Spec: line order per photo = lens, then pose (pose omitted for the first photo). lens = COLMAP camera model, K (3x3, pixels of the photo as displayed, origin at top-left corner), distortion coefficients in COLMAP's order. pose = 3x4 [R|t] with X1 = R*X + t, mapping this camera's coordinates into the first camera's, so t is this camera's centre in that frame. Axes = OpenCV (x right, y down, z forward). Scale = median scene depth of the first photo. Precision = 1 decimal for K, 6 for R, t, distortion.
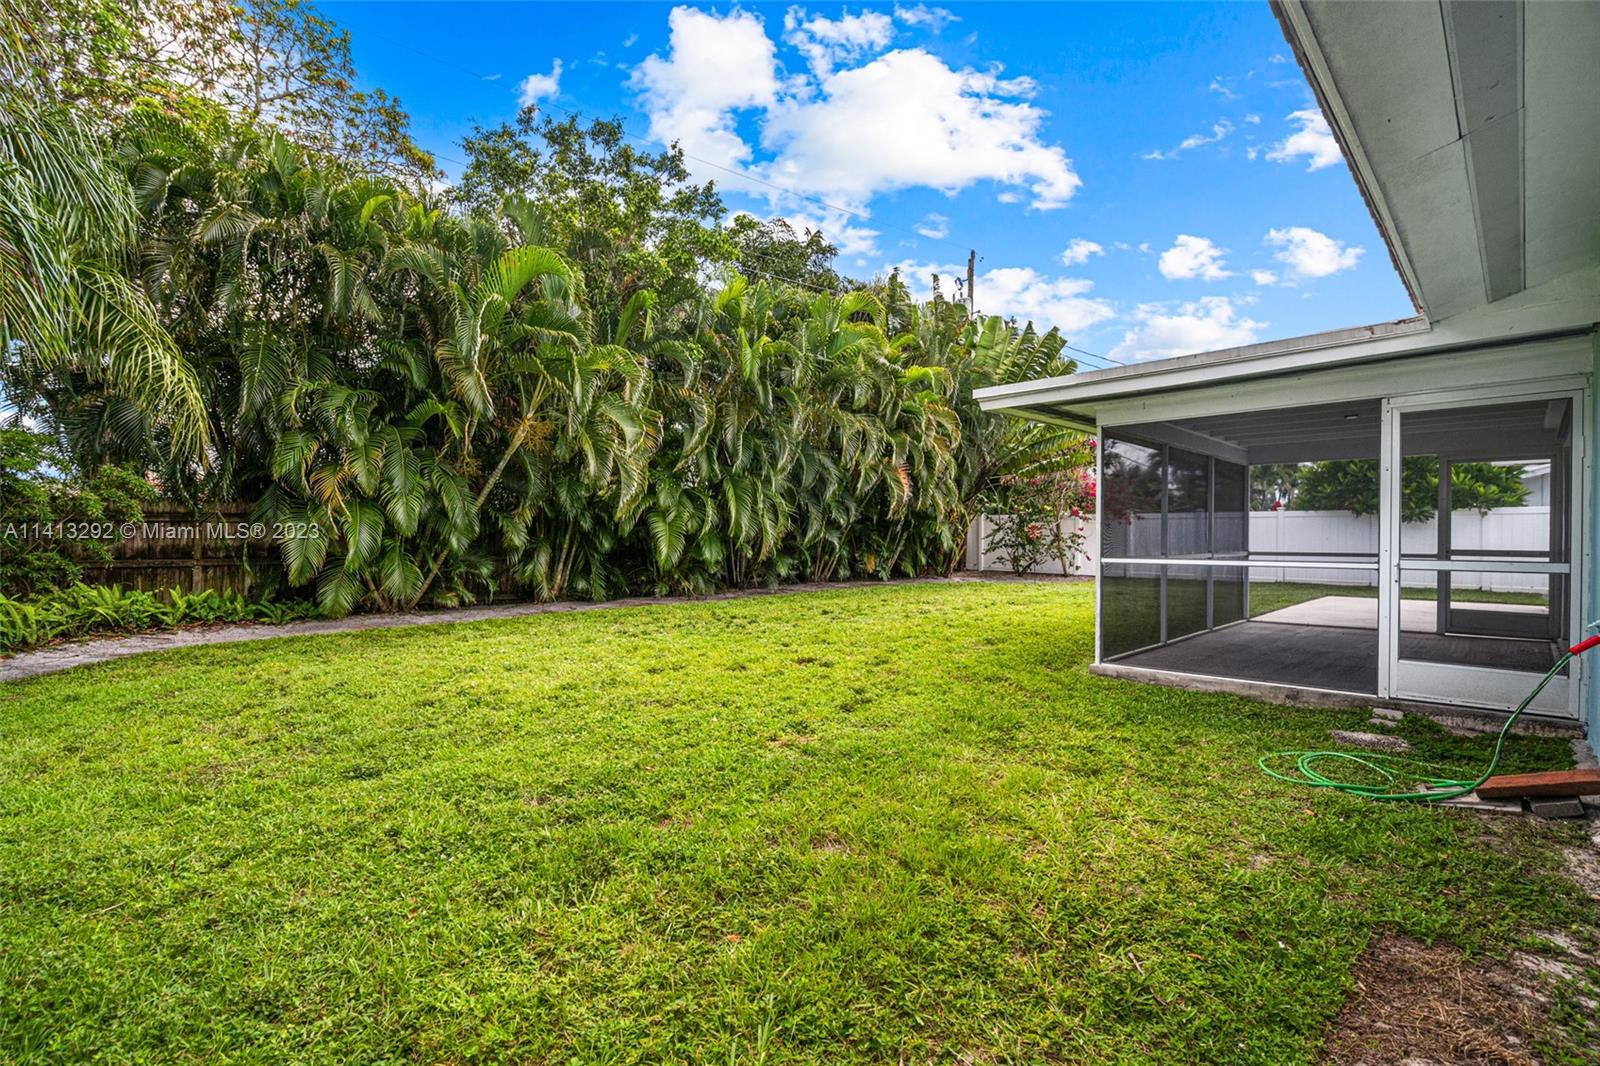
lens RADIAL K [[714.6, 0, 800.7], [0, 714.6, 553.0], [0, 0, 1]] dist [-0.000346, 0.000210]
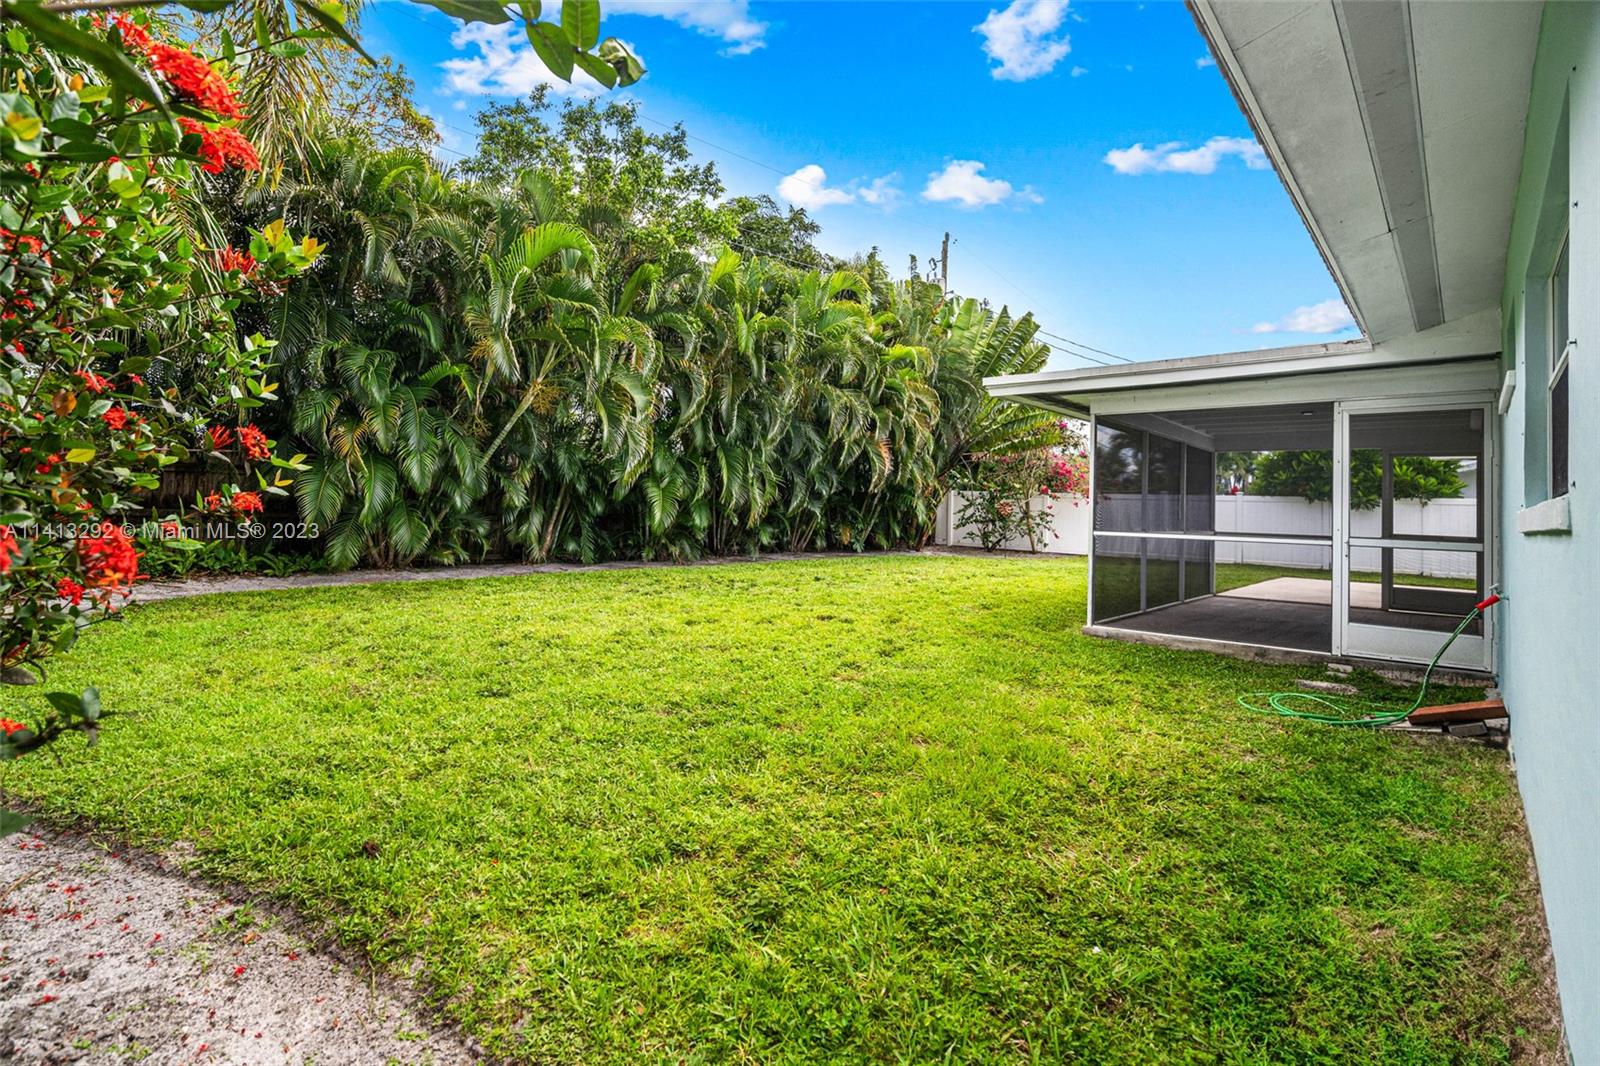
lens RADIAL K [[753.8, 0, 777.2], [0, 753.8, 493.2], [0, 0, 1]] dist [-0.000453, 0.000095]
pose [[0.998354, 0.031123, 0.048174, -0.074304], [-0.029005, 0.998609, -0.044041, 0.007739], [-0.049478, 0.042571, 0.997868, -0.088157]]
